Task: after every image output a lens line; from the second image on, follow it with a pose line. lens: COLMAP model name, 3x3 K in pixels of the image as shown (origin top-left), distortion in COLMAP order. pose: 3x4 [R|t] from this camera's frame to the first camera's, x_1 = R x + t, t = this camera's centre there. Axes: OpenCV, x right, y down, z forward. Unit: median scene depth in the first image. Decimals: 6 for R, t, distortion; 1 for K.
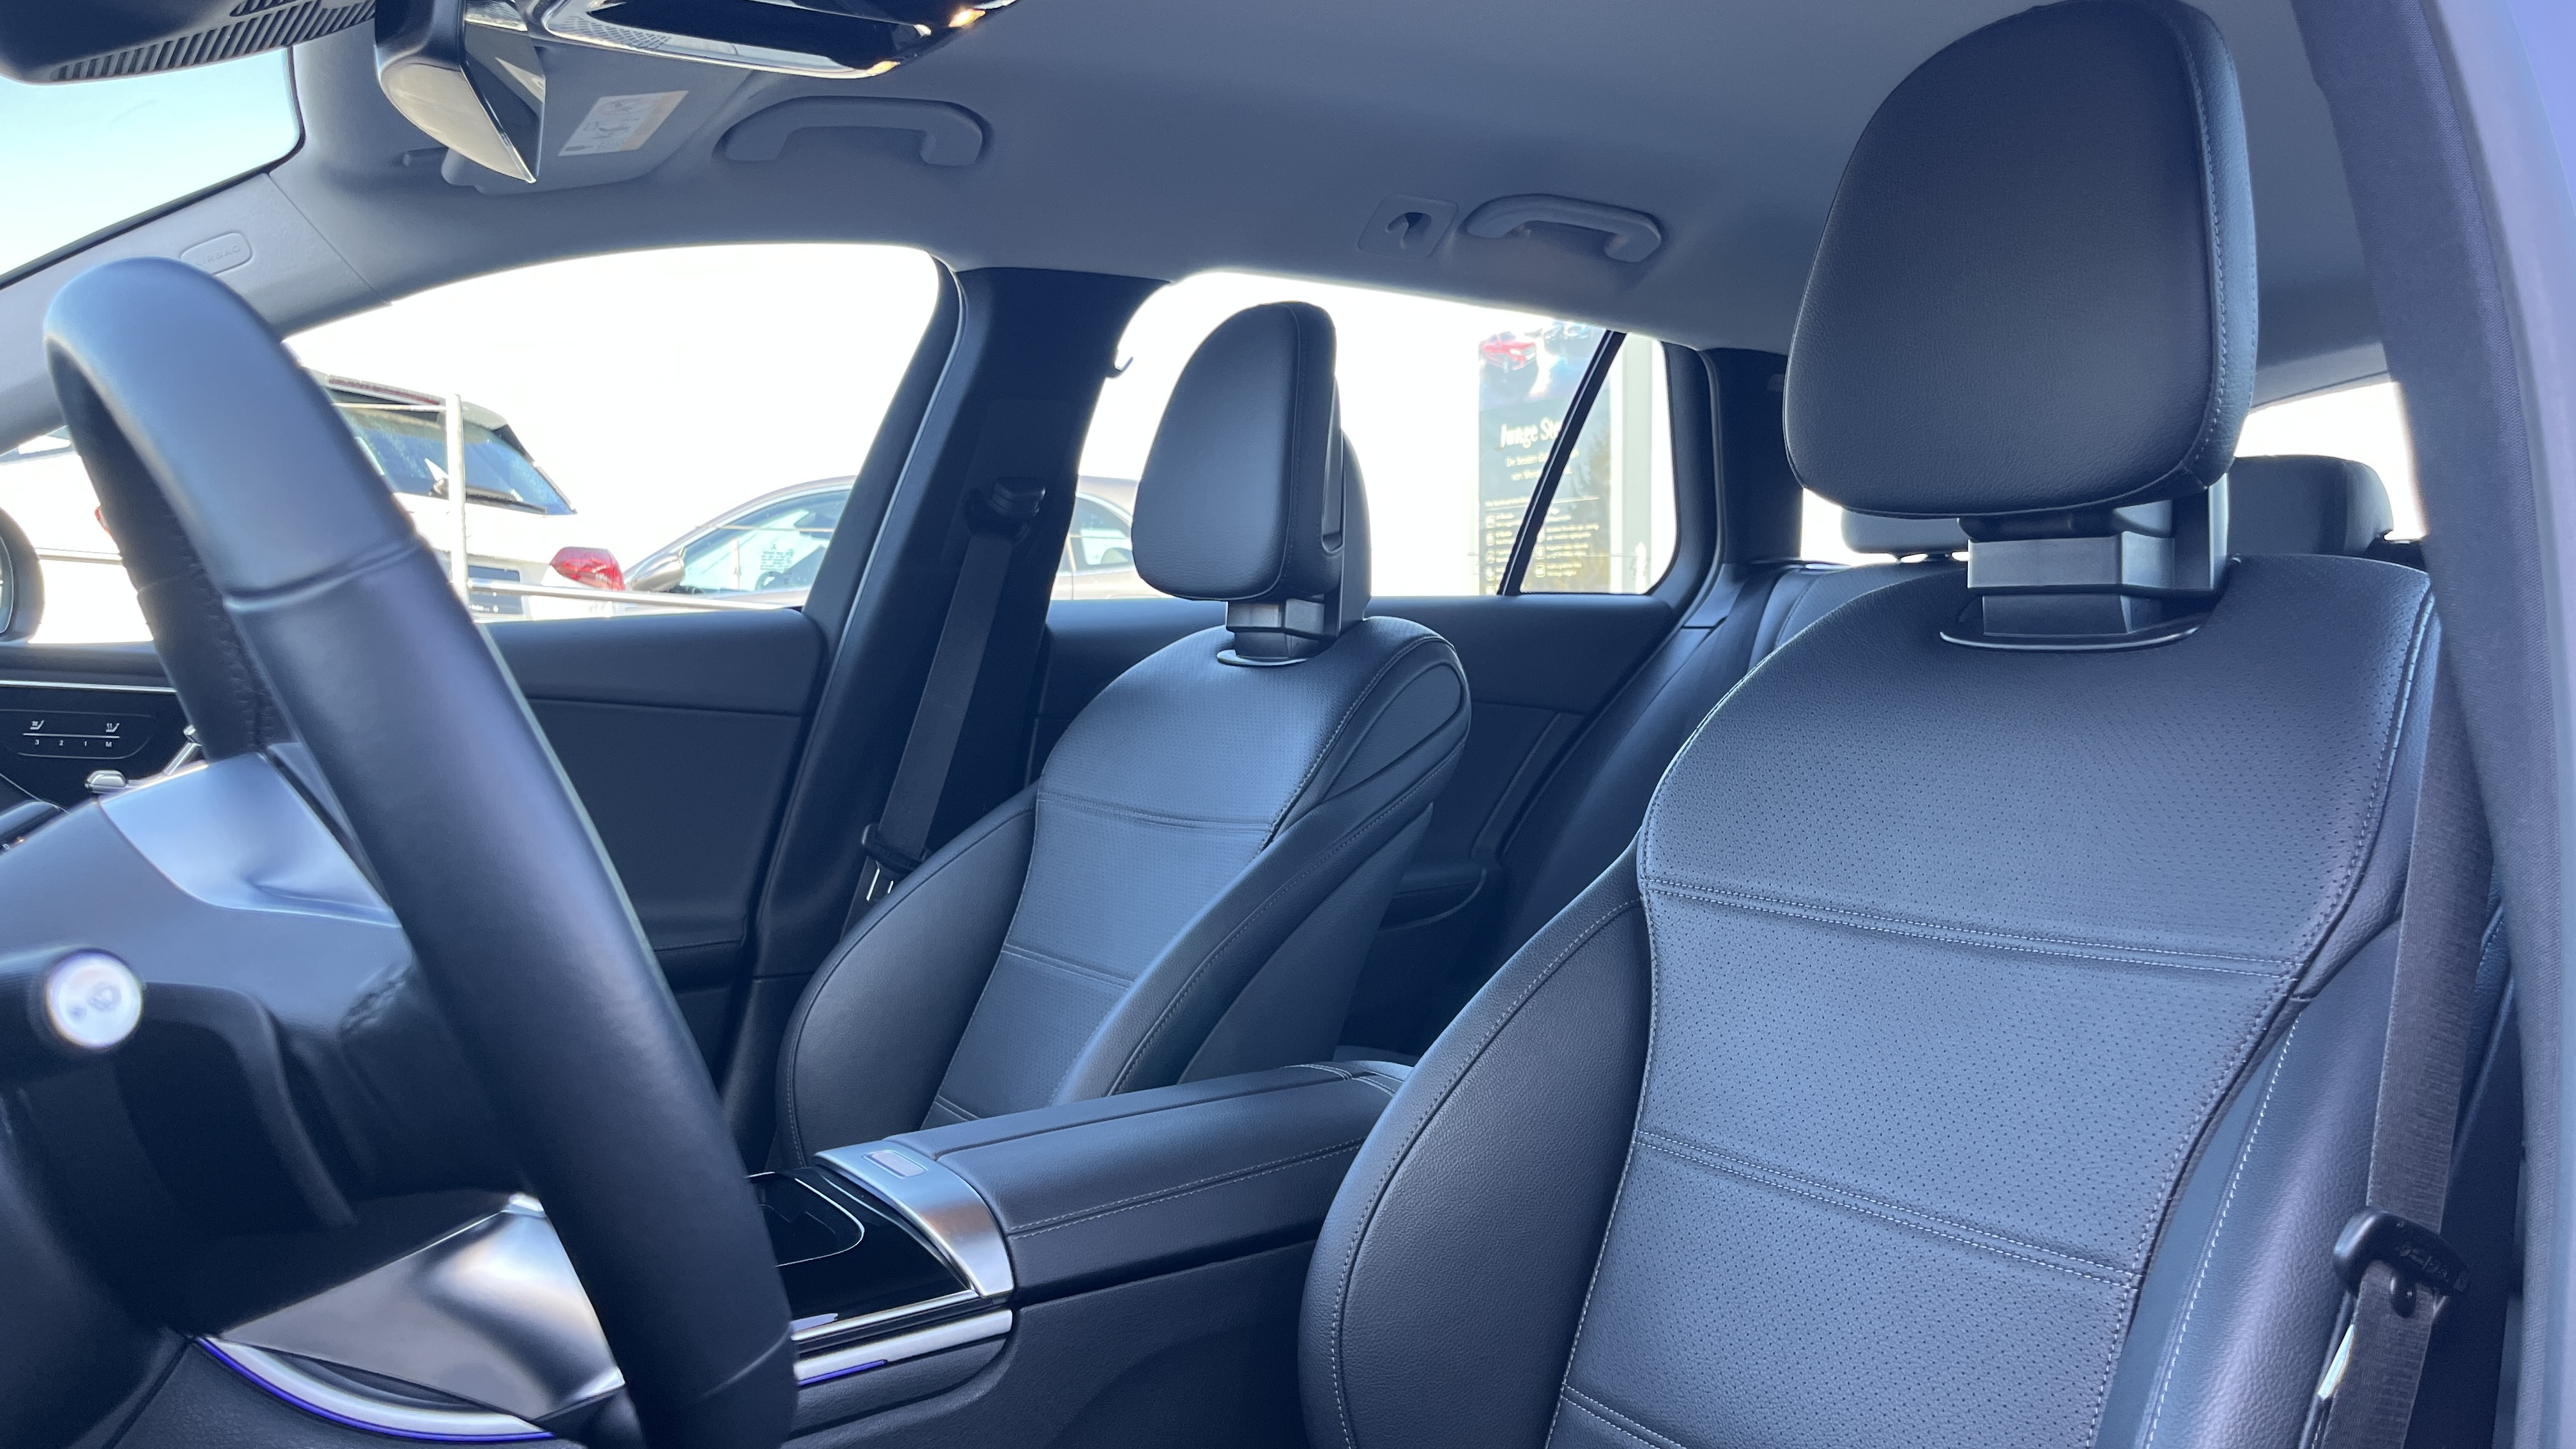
lens RADIAL K [[1947.9, 0, 1291.4], [0, 1947.9, 741.4], [0, 0, 1]] dist [0.055062, -0.052613]
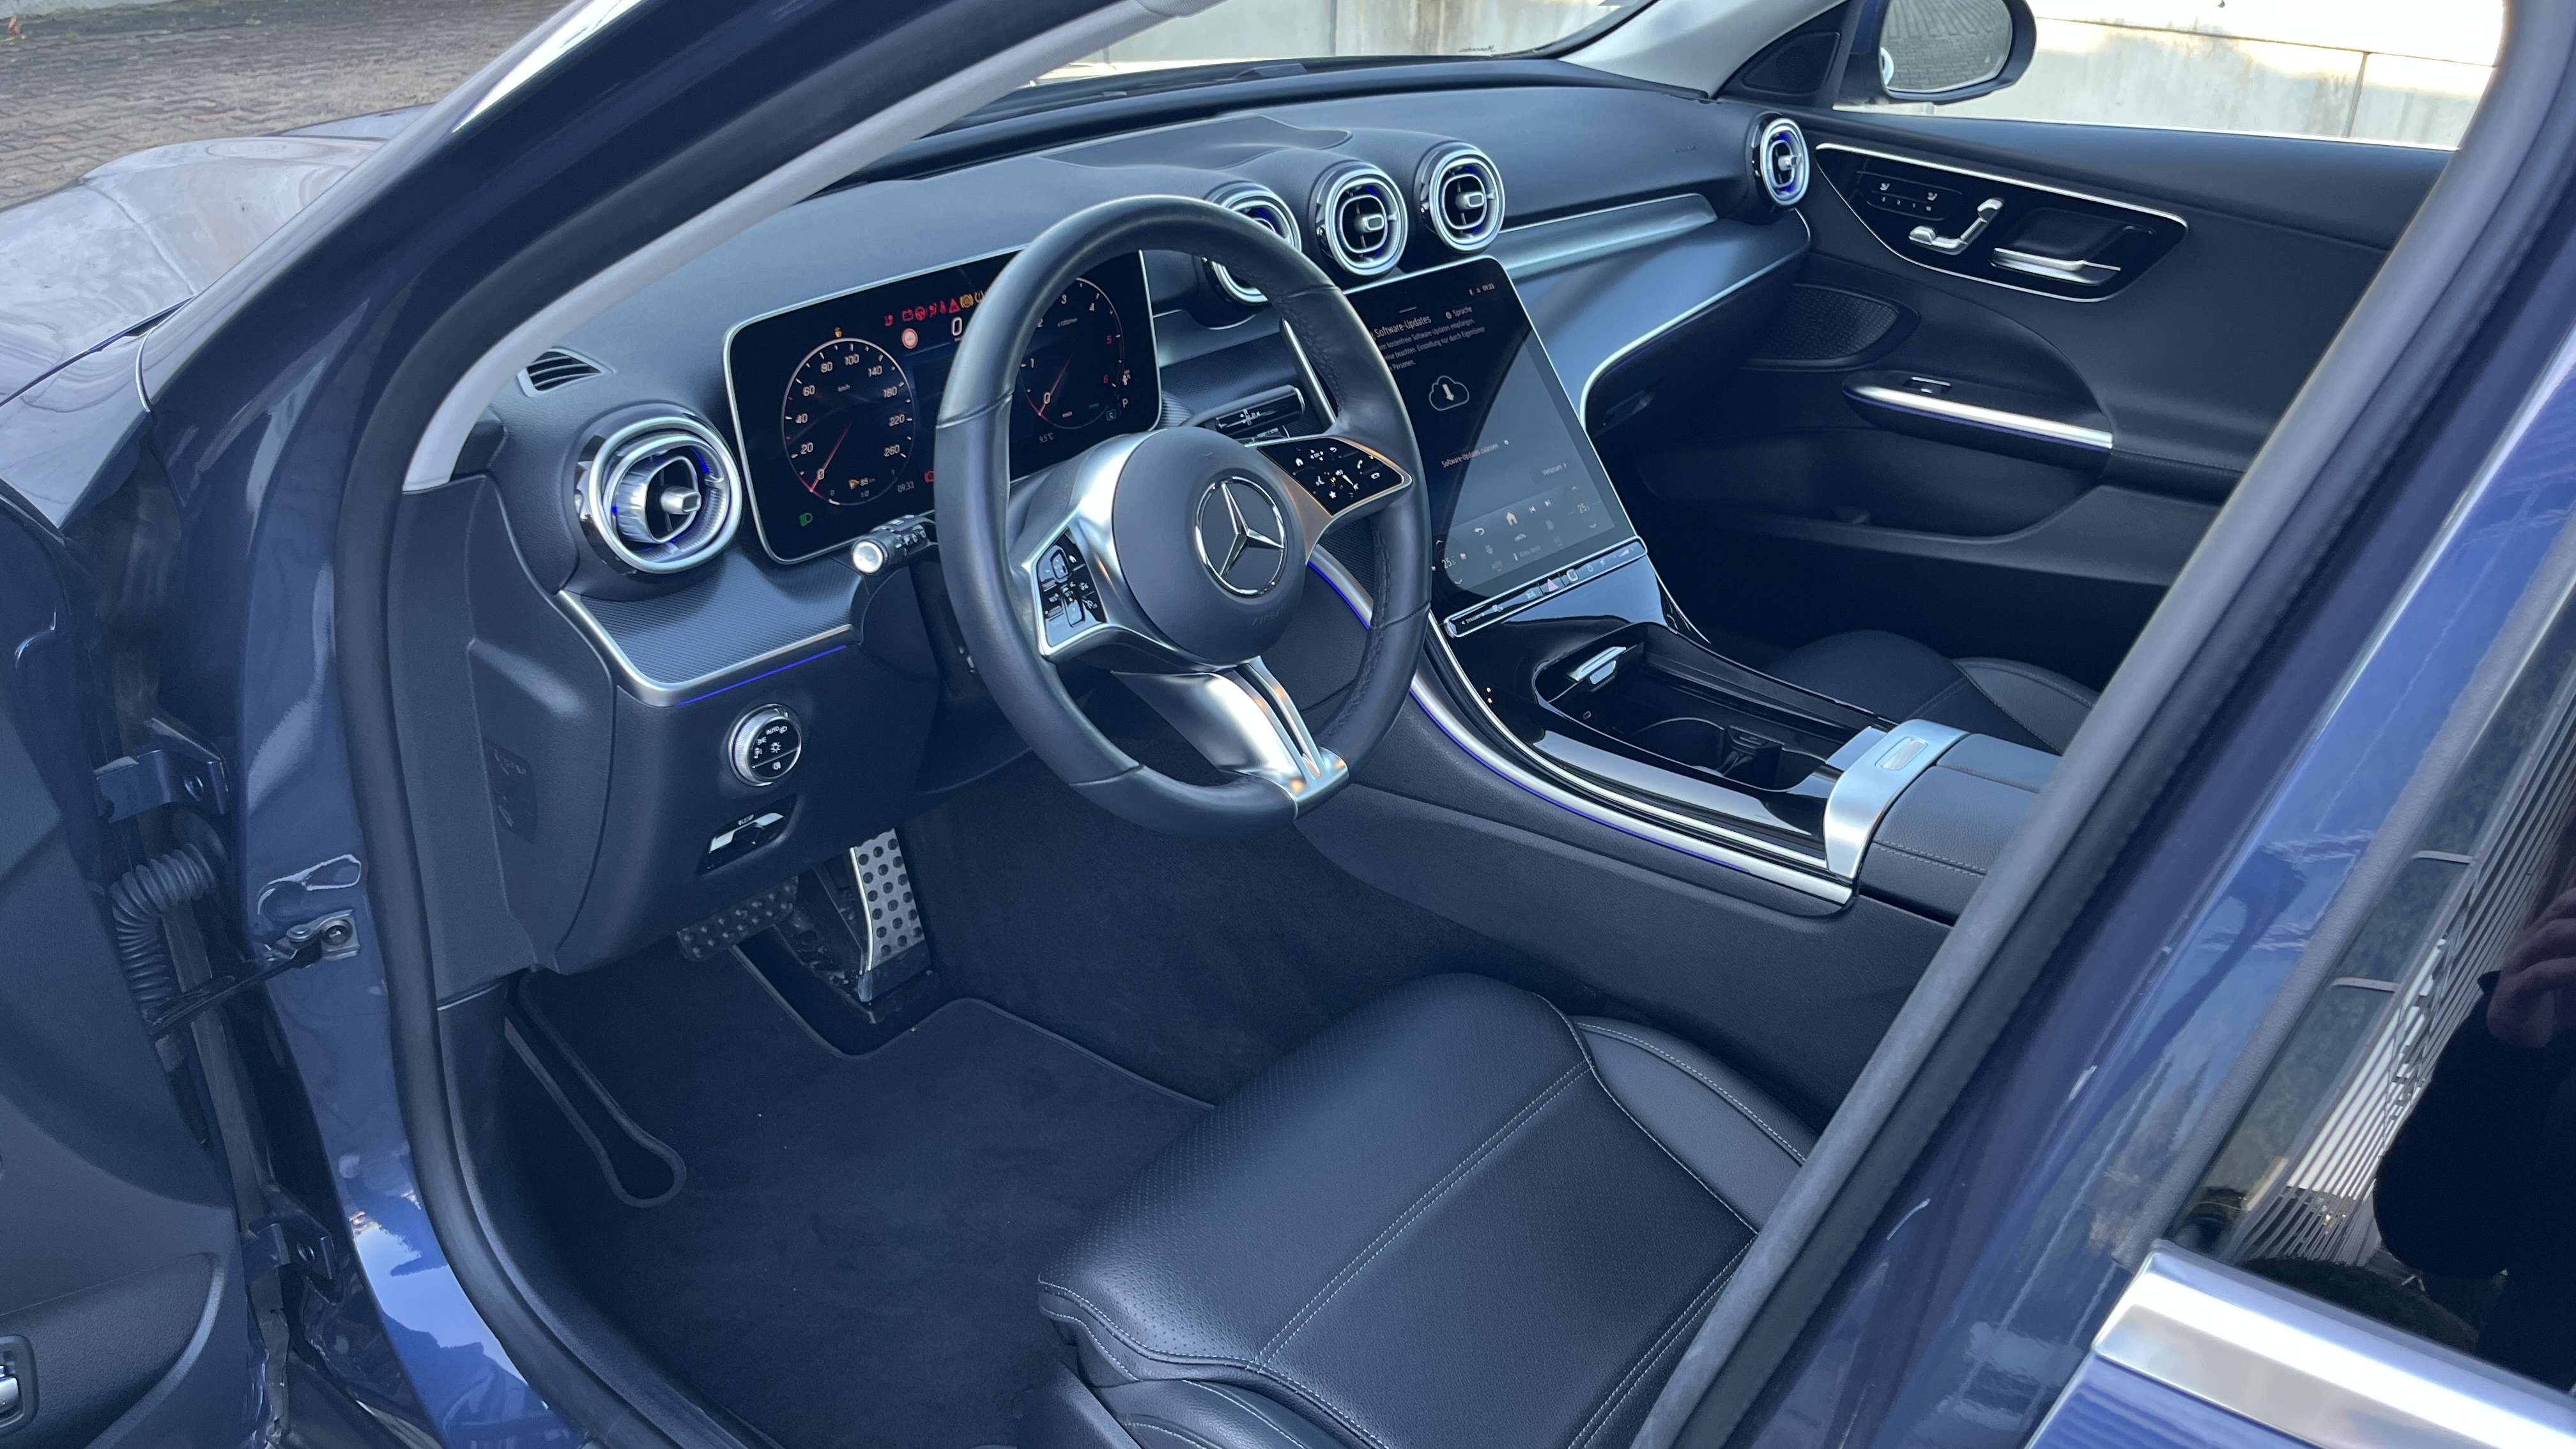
lens RADIAL K [[1947.9, 0, 1305.9], [0, 1947.9, 710.6], [0, 0, 1]] dist [0.055062, -0.052613]
pose [[0.311692, 0.438780, -0.842805, 0.445594], [-0.075704, 0.895640, 0.438289, -0.204432], [0.947163, -0.072808, 0.312381, 0.141972]]
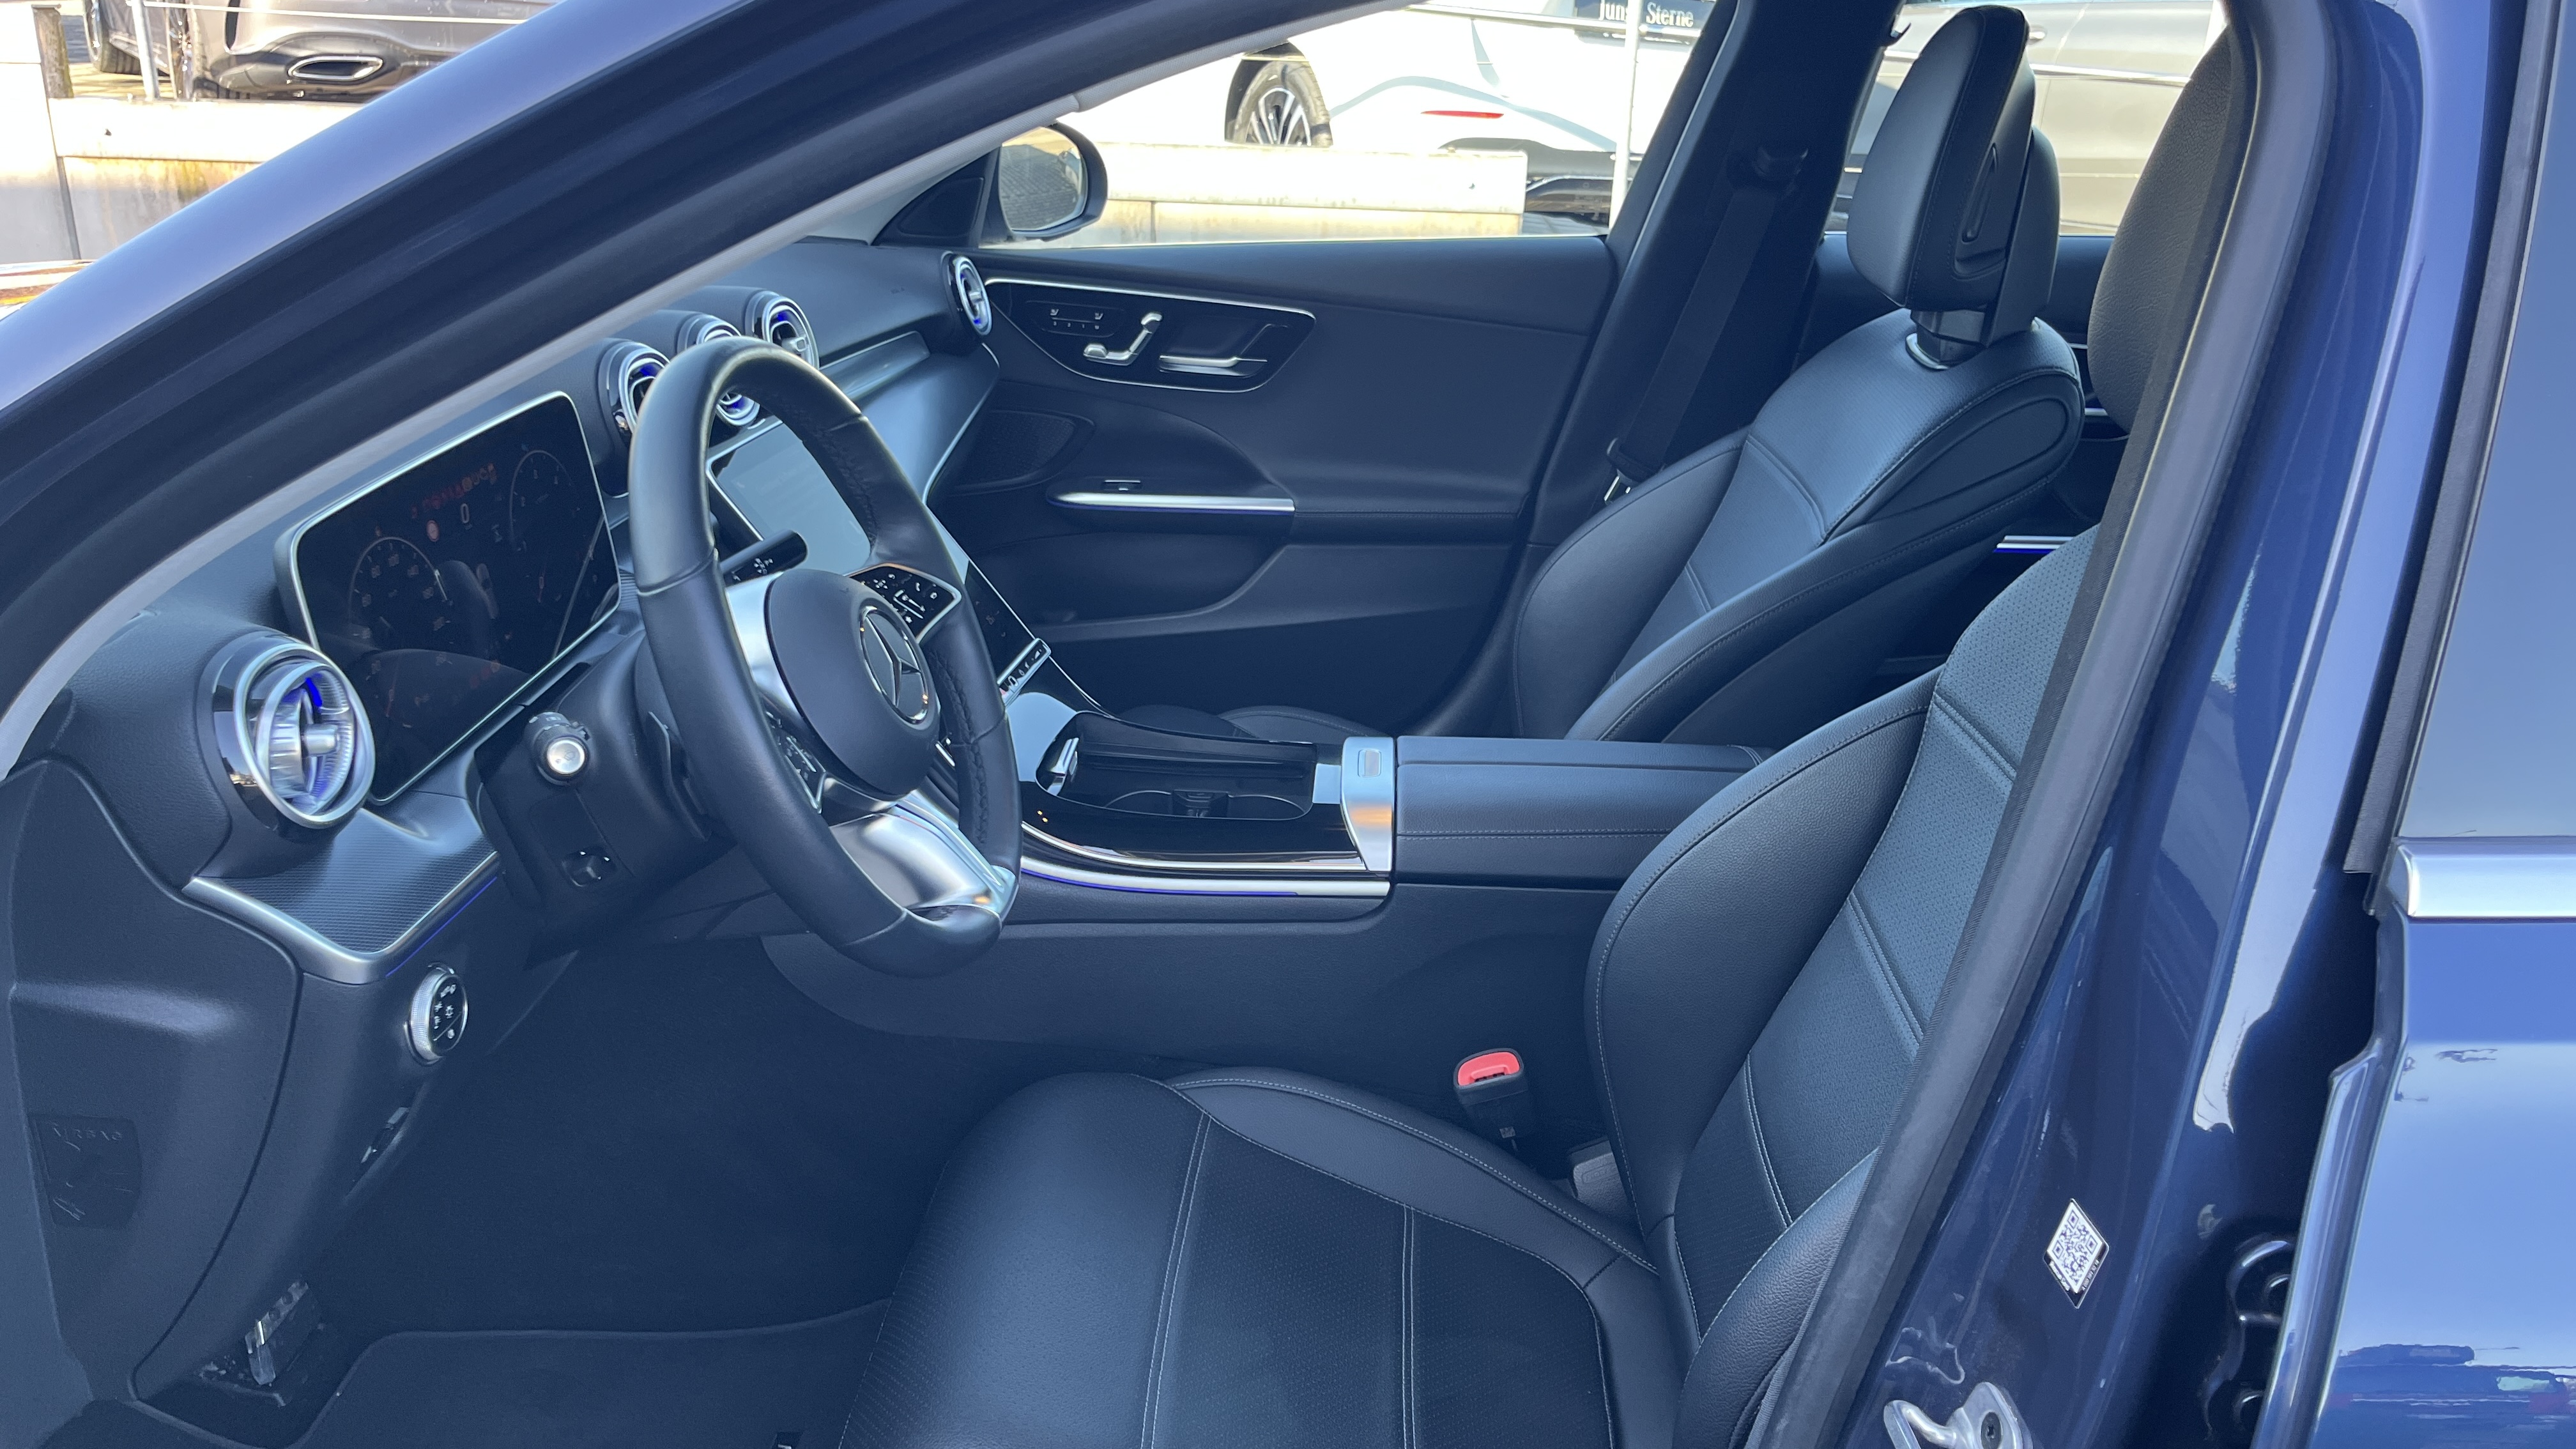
lens RADIAL K [[1947.9, 0, 1303.7], [0, 1947.9, 725.4], [0, 0, 1]] dist [0.055062, -0.052613]
pose [[0.806827, 0.238870, -0.540344, 0.323010], [-0.064806, 0.944881, 0.320937, -0.164704], [0.587223, -0.223923, 0.777835, -0.091764]]
